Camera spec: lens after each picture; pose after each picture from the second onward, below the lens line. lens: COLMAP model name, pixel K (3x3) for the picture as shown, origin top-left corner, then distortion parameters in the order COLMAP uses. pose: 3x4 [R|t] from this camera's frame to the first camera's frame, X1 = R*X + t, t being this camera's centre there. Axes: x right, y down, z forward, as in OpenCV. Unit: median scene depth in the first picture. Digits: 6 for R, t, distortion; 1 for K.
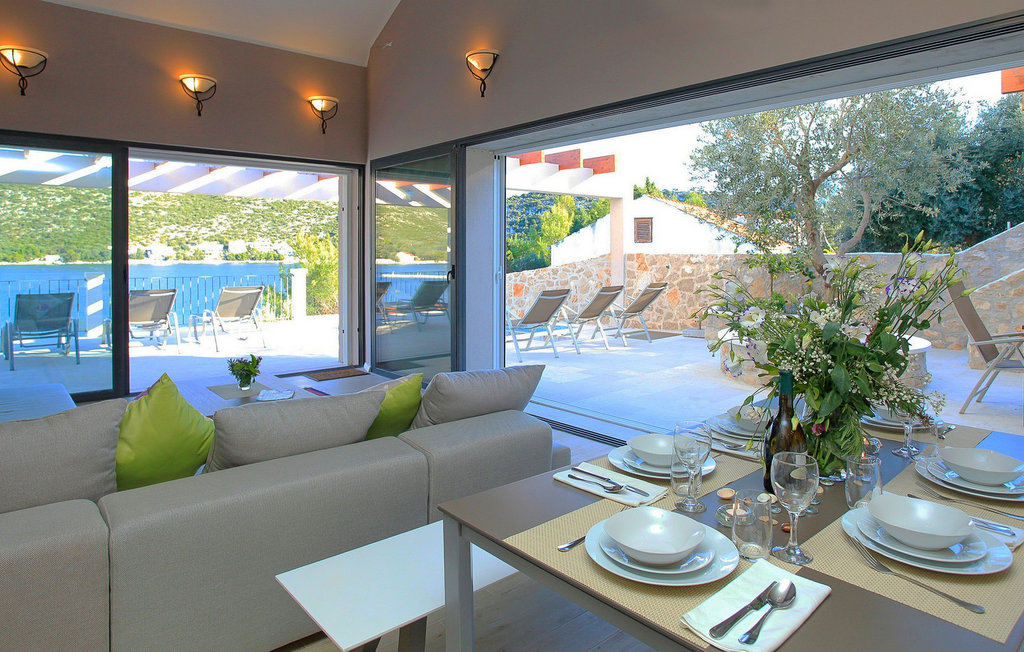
lens RADIAL K [[617.5, 0, 513.6], [0, 617.5, 269.0], [0, 0, 1]] dist [-0.042230, 0.001103]
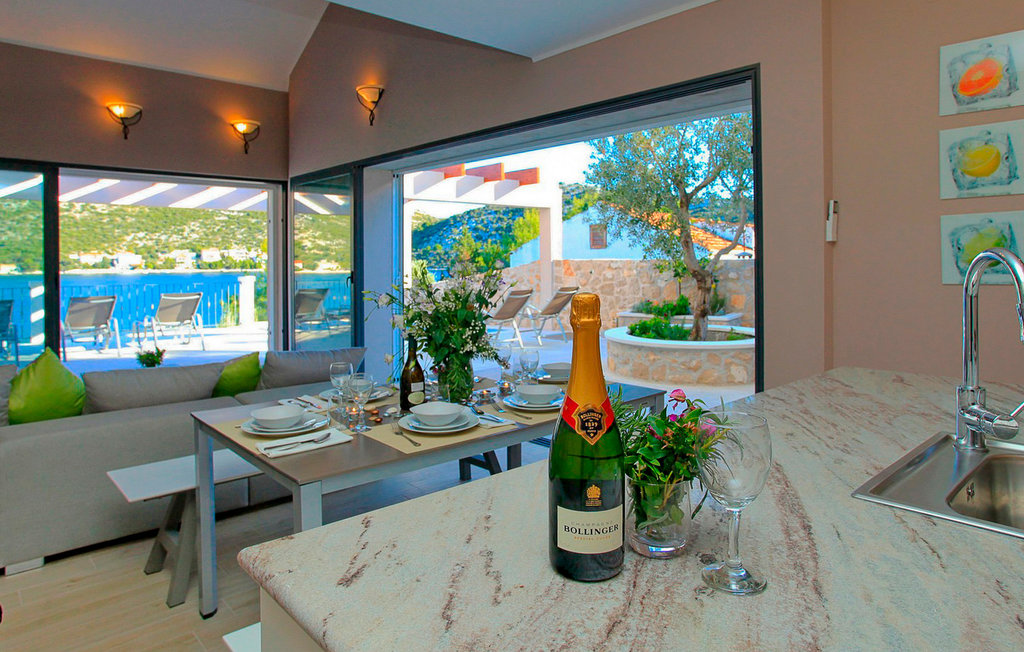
lens RADIAL K [[637.0, 0, 507.7], [0, 637.0, 269.5], [0, 0, 1]] dist [0.001035, 0.000890]
pose [[0.999911, -0.006232, 0.011818, 0.136599], [0.006360, 0.999922, -0.010790, 0.004004], [-0.011750, 0.010865, 0.999872, -0.141616]]
